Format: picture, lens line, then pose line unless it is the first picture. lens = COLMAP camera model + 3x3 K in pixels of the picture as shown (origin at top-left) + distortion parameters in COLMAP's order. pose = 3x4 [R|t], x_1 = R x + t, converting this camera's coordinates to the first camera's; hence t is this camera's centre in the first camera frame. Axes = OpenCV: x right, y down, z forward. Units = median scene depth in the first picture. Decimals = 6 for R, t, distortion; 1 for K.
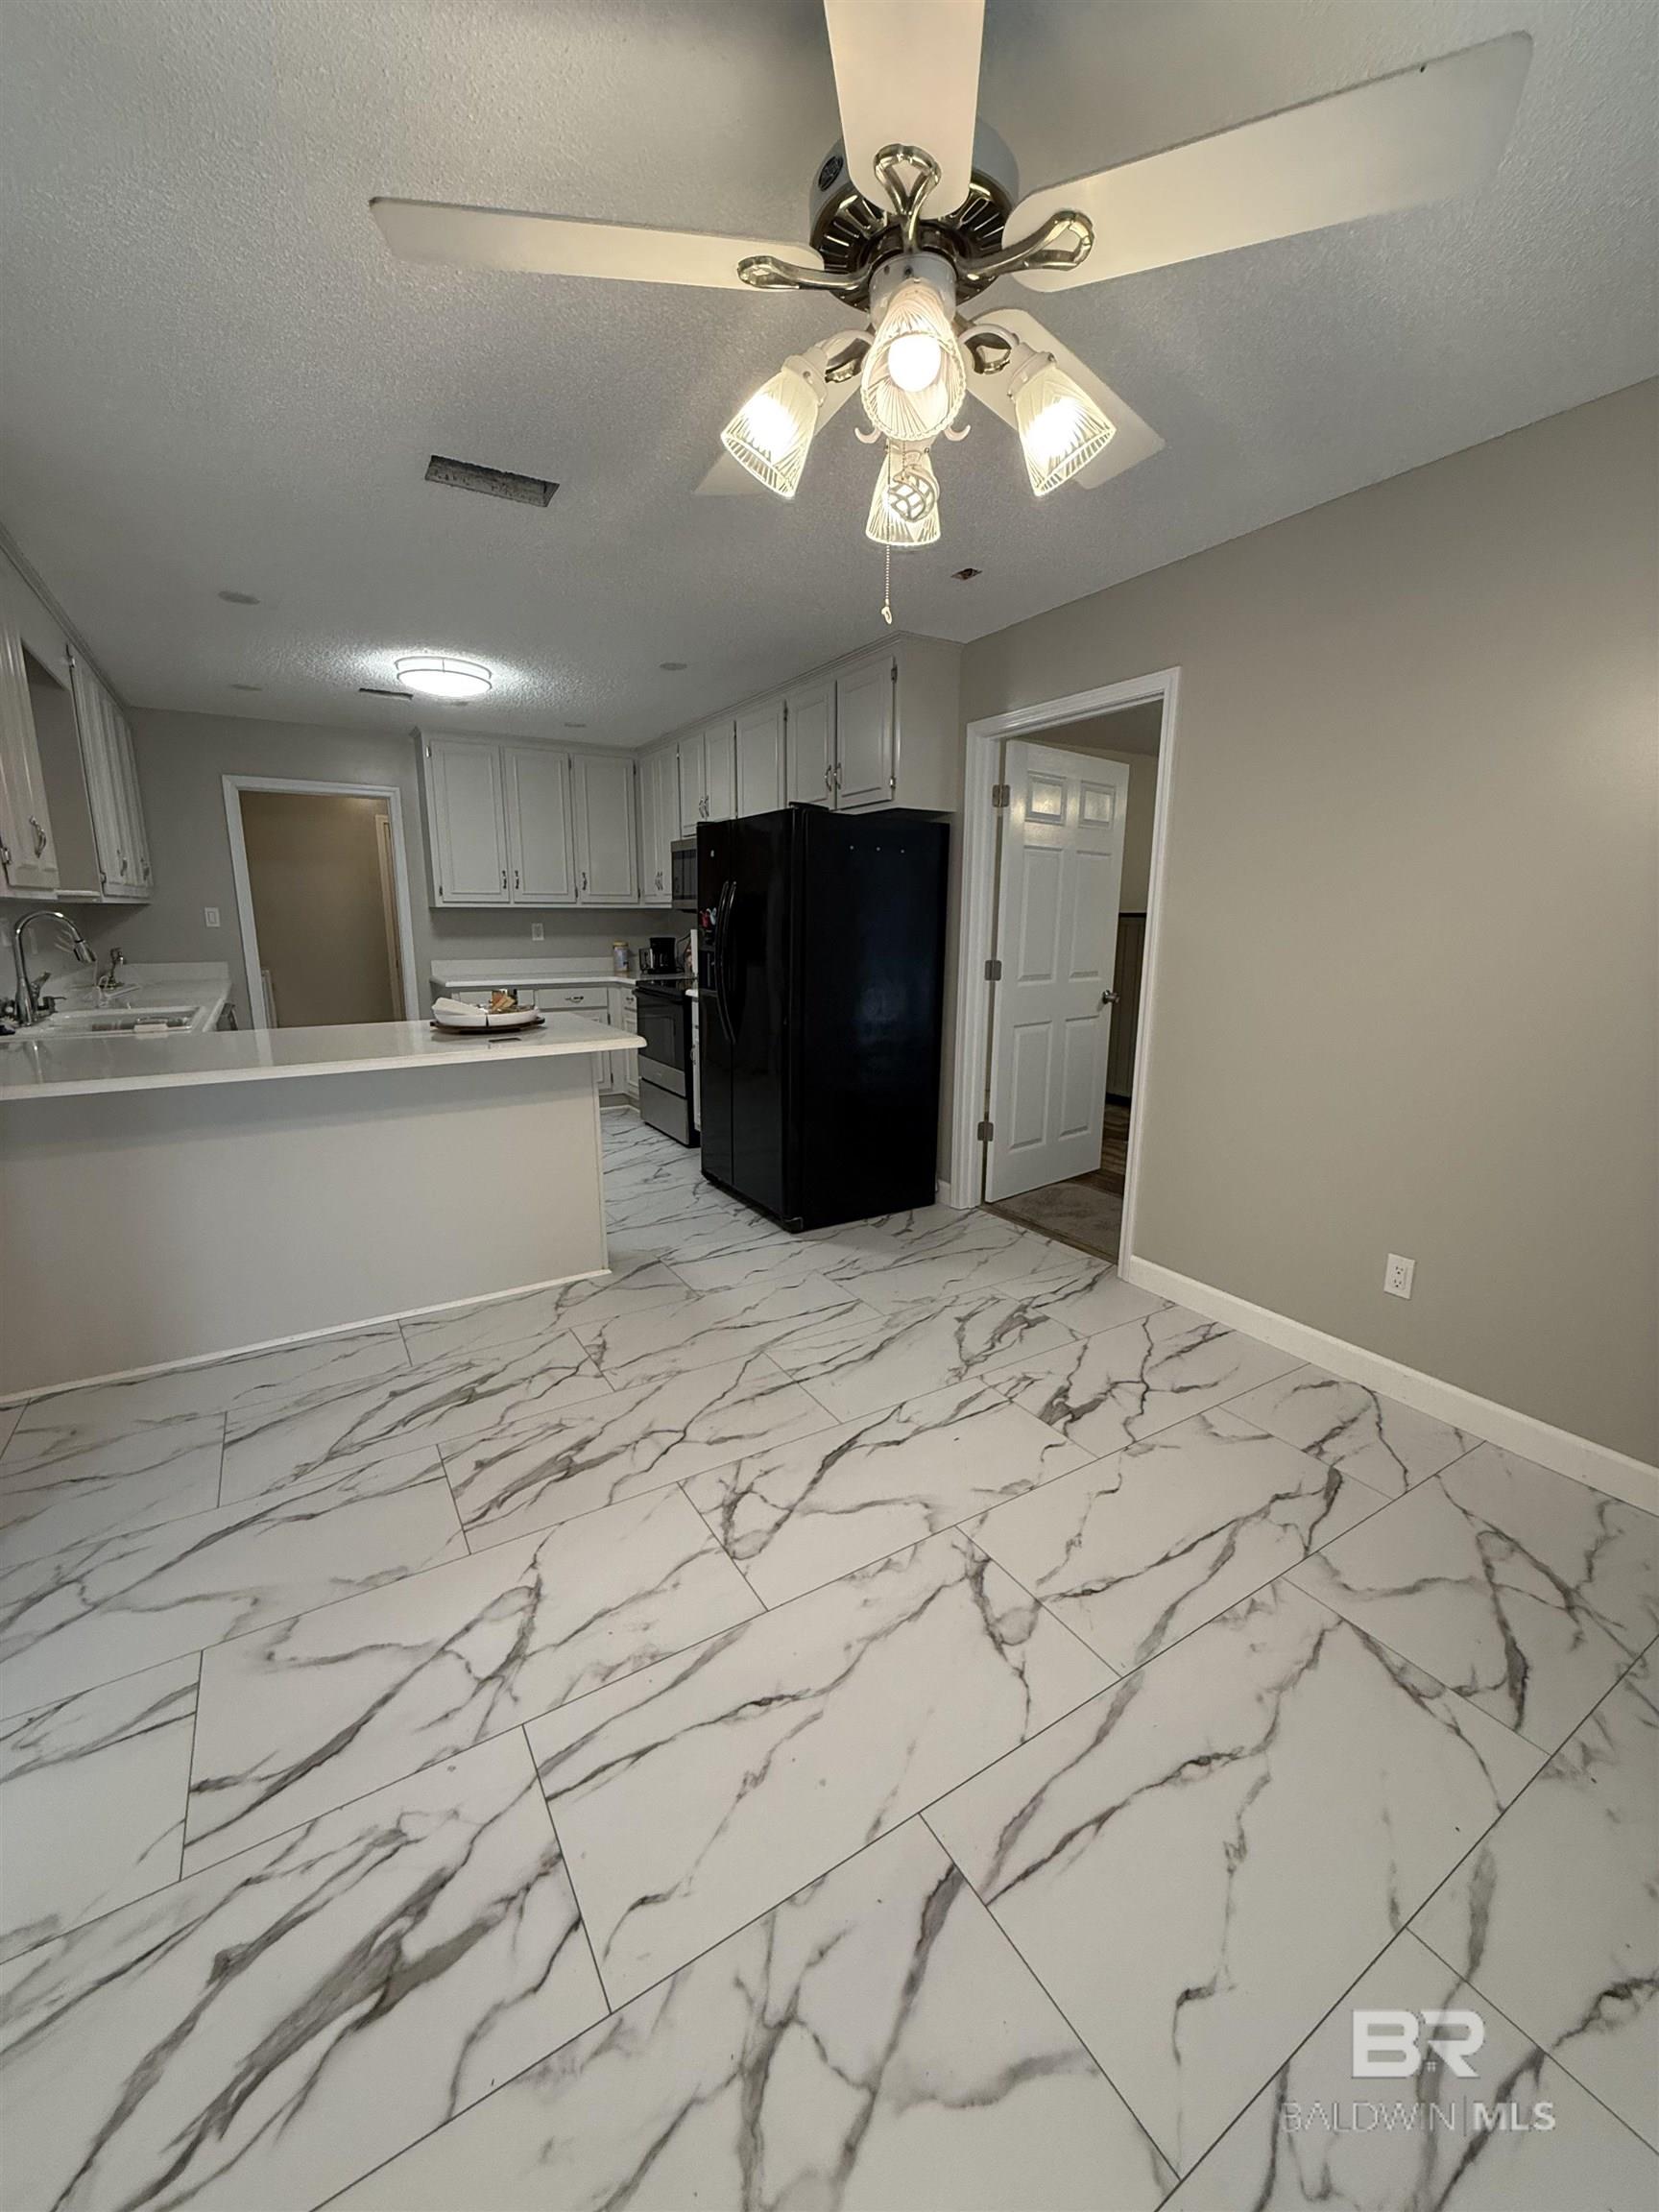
lens RADIAL K [[880.5, 0, 830.3], [0, 880.5, 1097.7], [0, 0, 1]] dist [-0.001434, 0.000349]
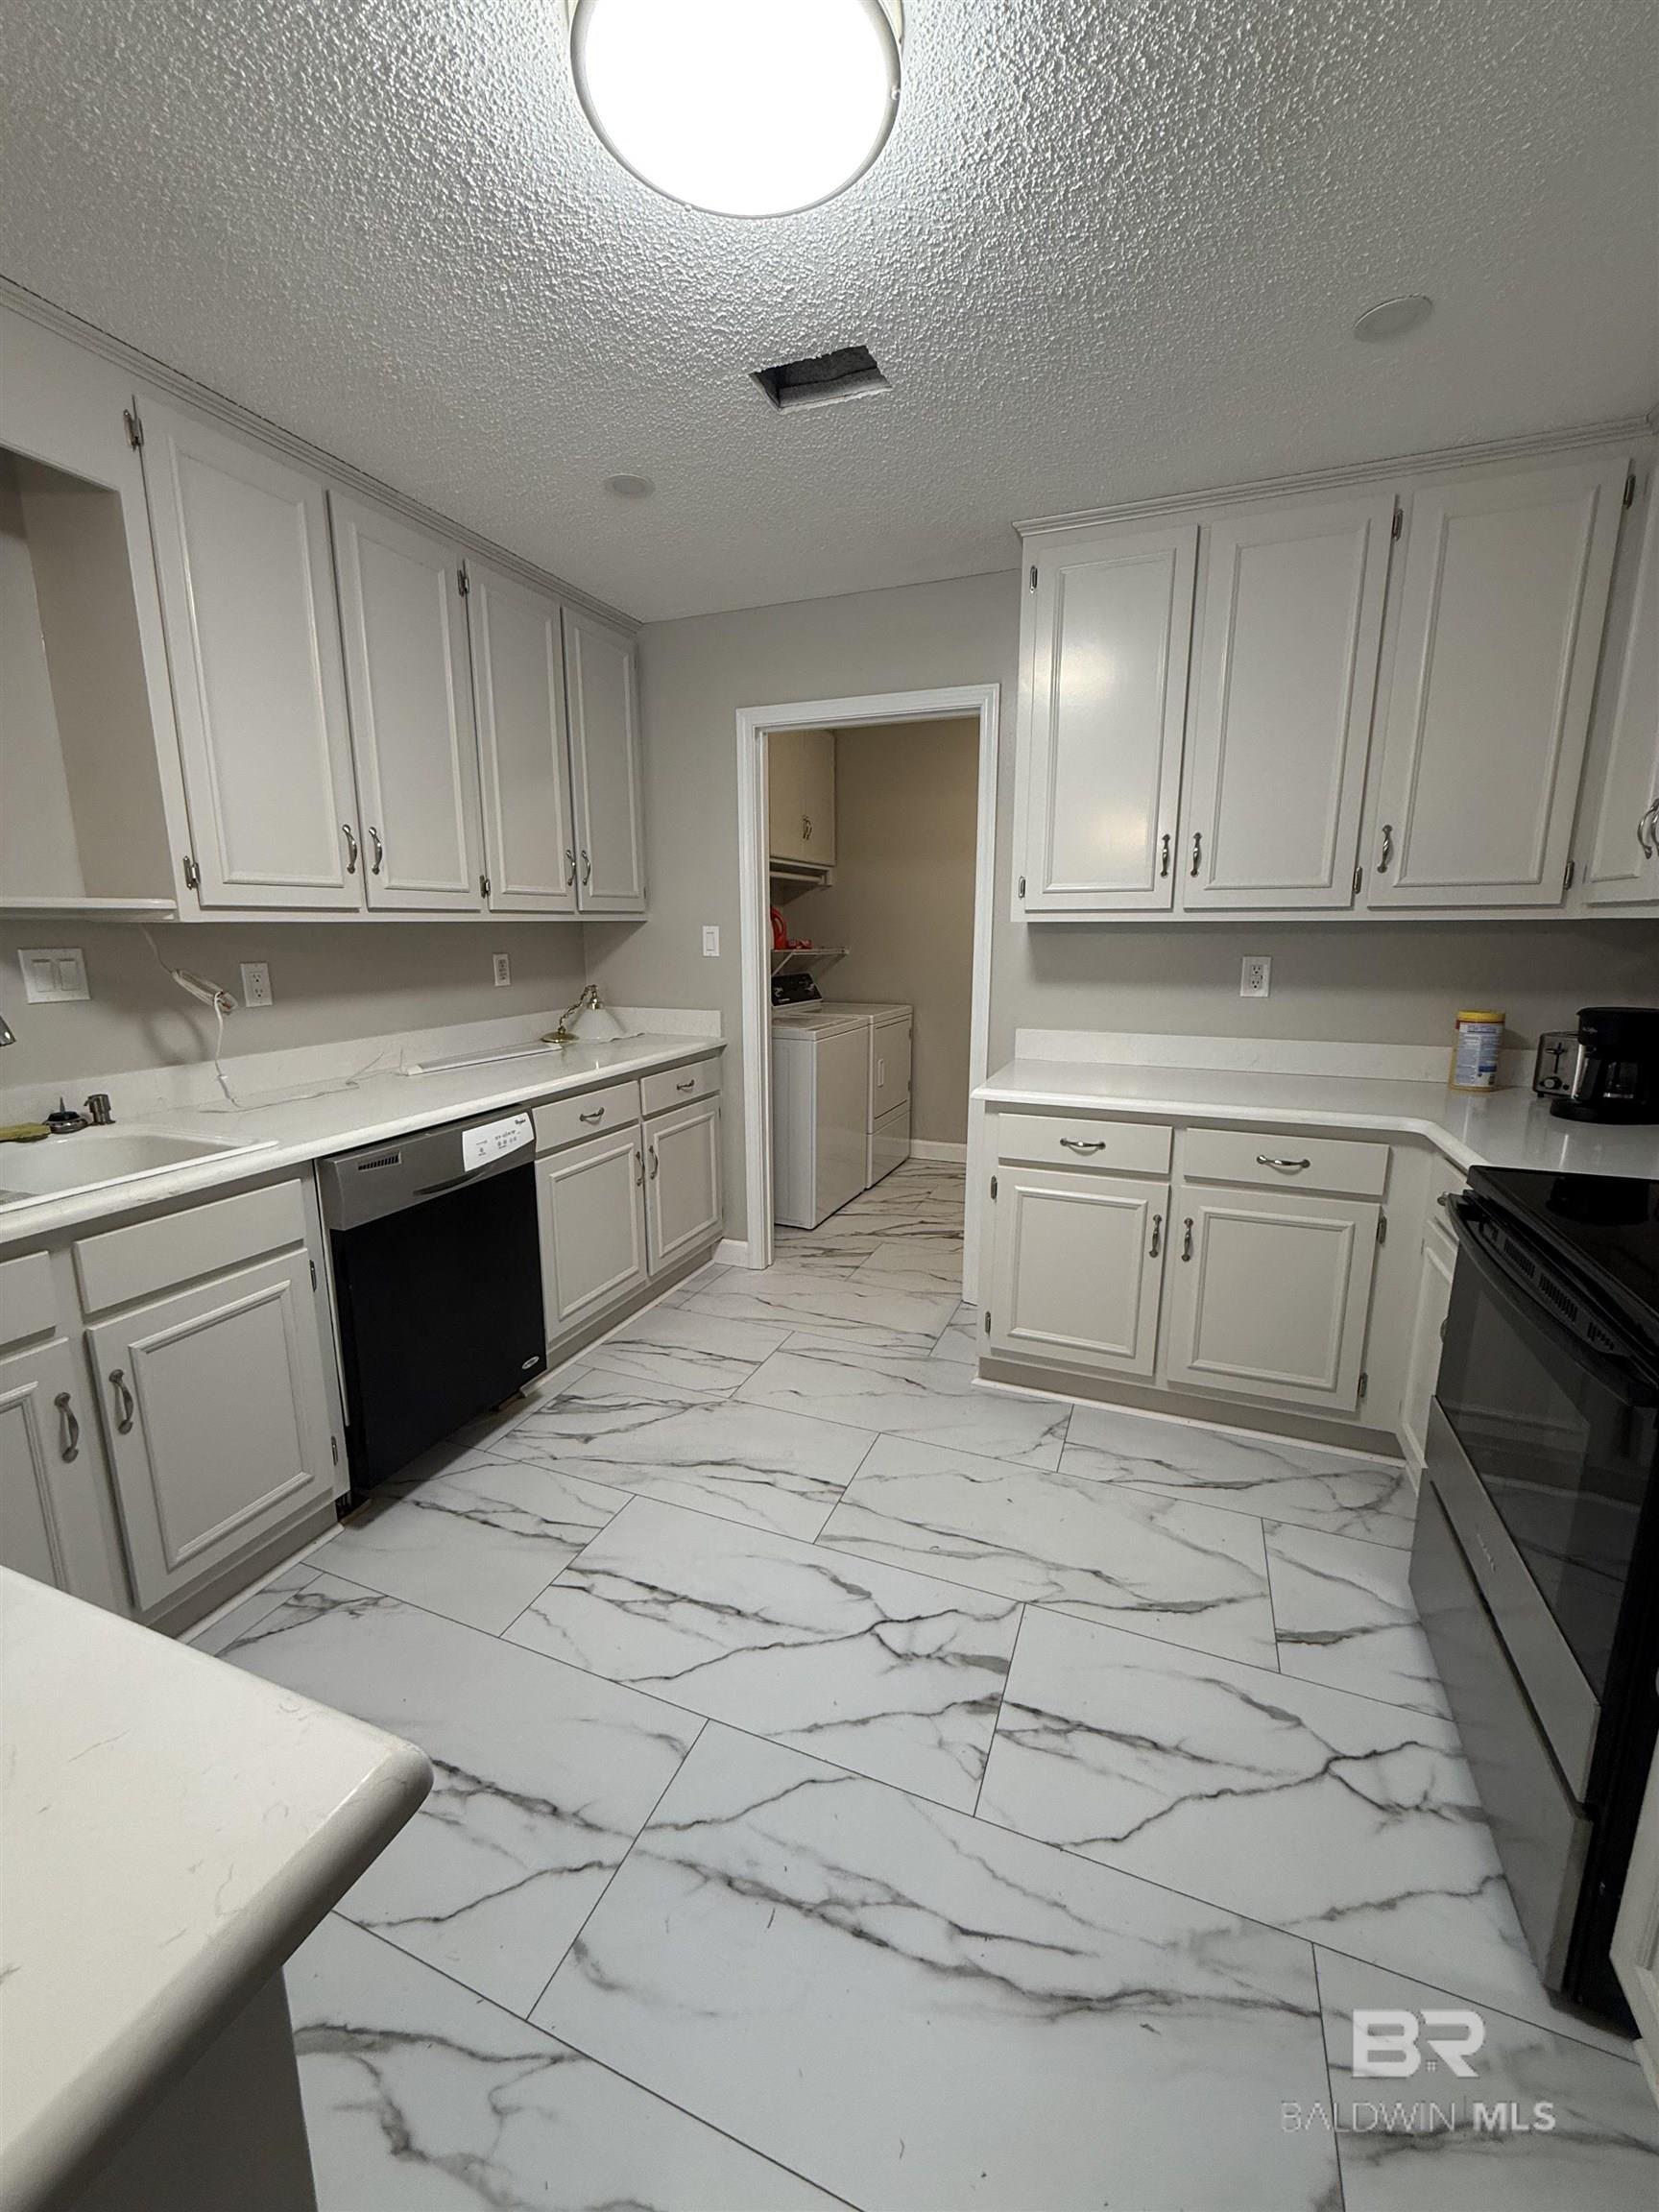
lens RADIAL K [[880.5, 0, 830.3], [0, 880.5, 1097.7], [0, 0, 1]] dist [-0.001434, 0.000349]
pose [[0.590187, 0.145142, -0.794111, -0.218729], [-0.158689, 0.985370, 0.062161, -0.257486], [0.791515, 0.089331, 0.604585, 1.212988]]
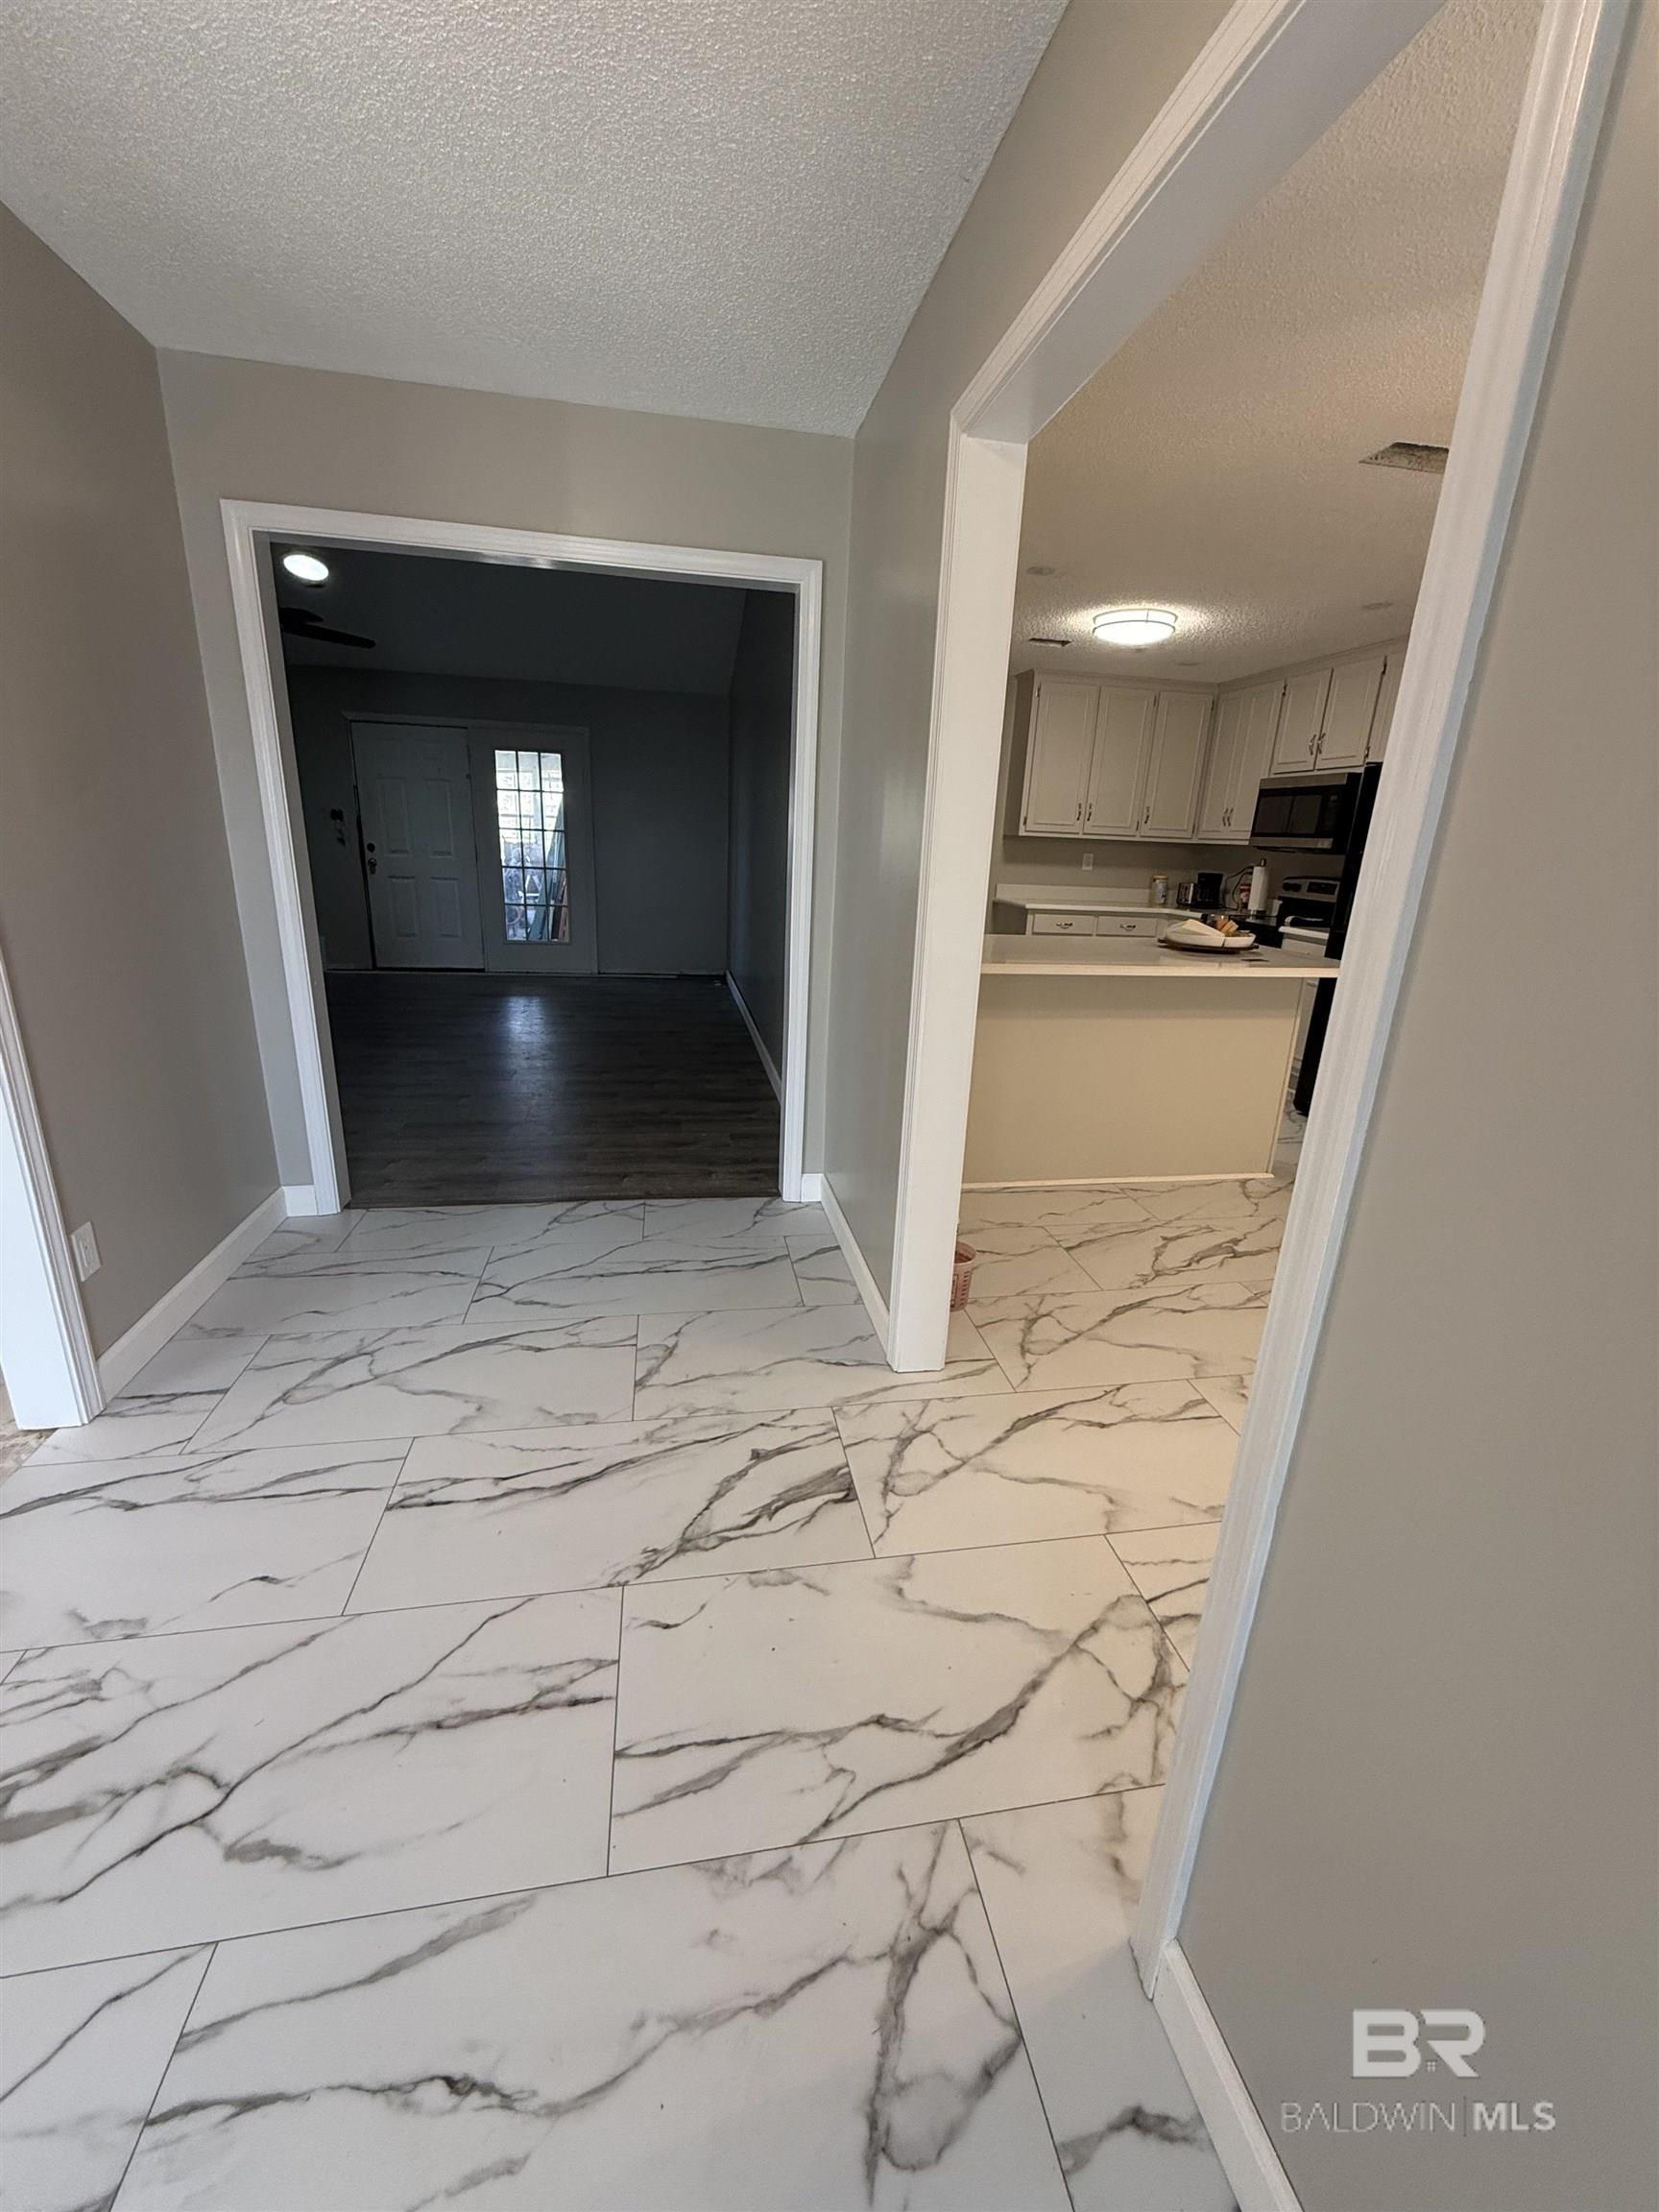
lens RADIAL K [[880.5, 0, 830.3], [0, 880.5, 1097.7], [0, 0, 1]] dist [-0.001434, 0.000349]
pose [[0.929189, 0.140909, -0.341690, -0.452239], [-0.114519, 0.988740, 0.096322, 0.061766], [0.351416, -0.050371, 0.934864, -0.269797]]
